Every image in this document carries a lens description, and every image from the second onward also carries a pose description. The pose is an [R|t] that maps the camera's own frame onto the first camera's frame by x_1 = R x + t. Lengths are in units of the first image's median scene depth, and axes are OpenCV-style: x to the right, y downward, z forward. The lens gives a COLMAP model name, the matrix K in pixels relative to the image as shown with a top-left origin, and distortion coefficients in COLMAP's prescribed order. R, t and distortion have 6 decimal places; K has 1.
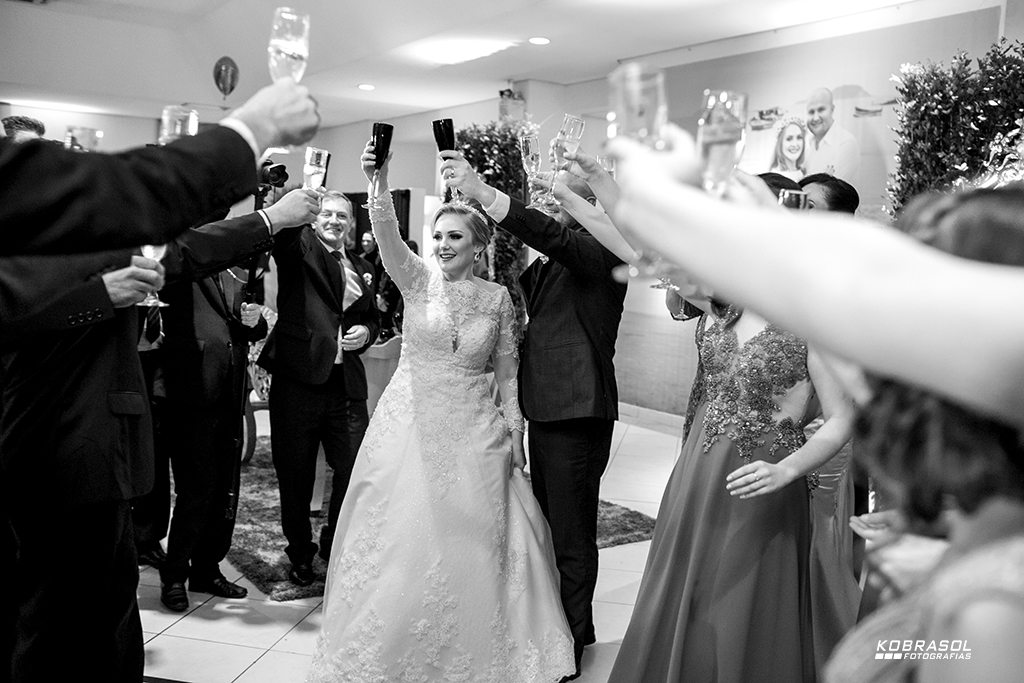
lens RADIAL K [[978.7, 0, 512.0], [0, 978.7, 341.5], [0, 0, 1]] dist [-0.089896, 0.092454]
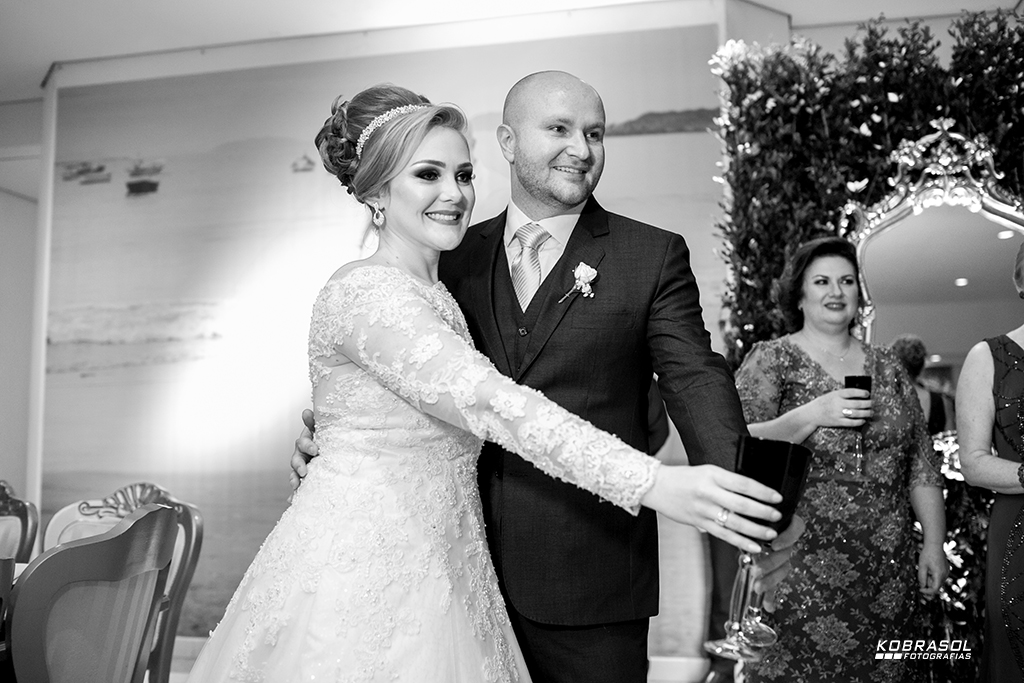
lens RADIAL K [[978.7, 0, 512.0], [0, 978.7, 341.5], [0, 0, 1]] dist [-0.089896, 0.092454]
pose [[0.718675, 0.018950, 0.695088, -0.130768], [0.103639, 0.985544, -0.134024, -0.005034], [-0.687579, 0.168358, 0.706322, 0.511153]]
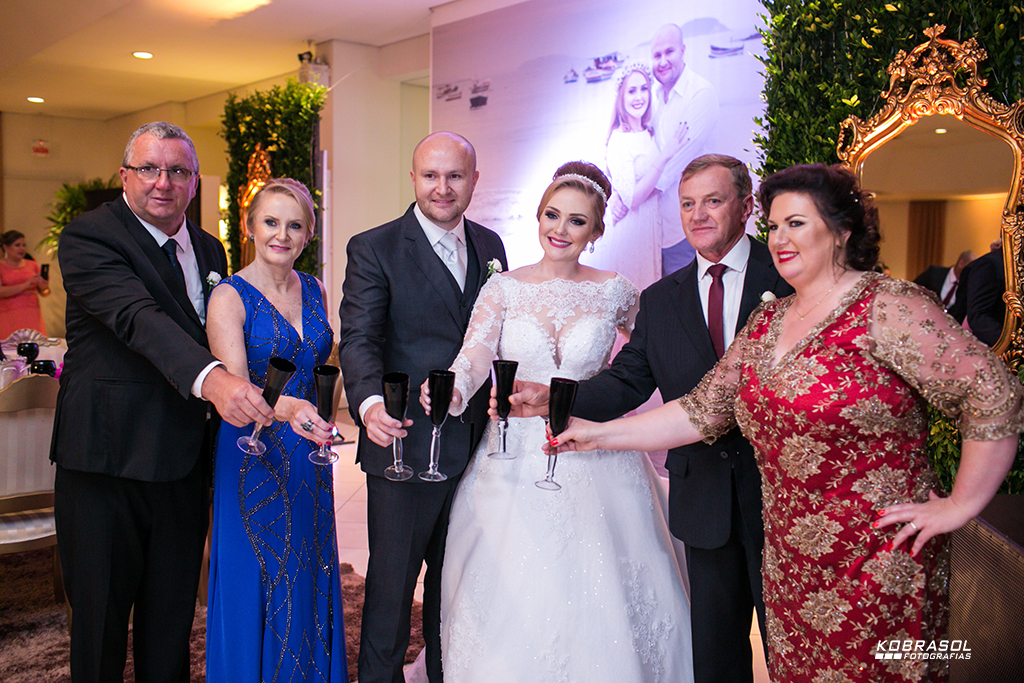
lens RADIAL K [[978.7, 0, 512.0], [0, 978.7, 341.5], [0, 0, 1]] dist [-0.089896, 0.092454]
pose [[0.992896, -0.041171, 0.111632, 0.096081], [0.041028, 0.999152, 0.003586, -0.012467], [-0.111685, 0.001019, 0.993743, 0.233130]]
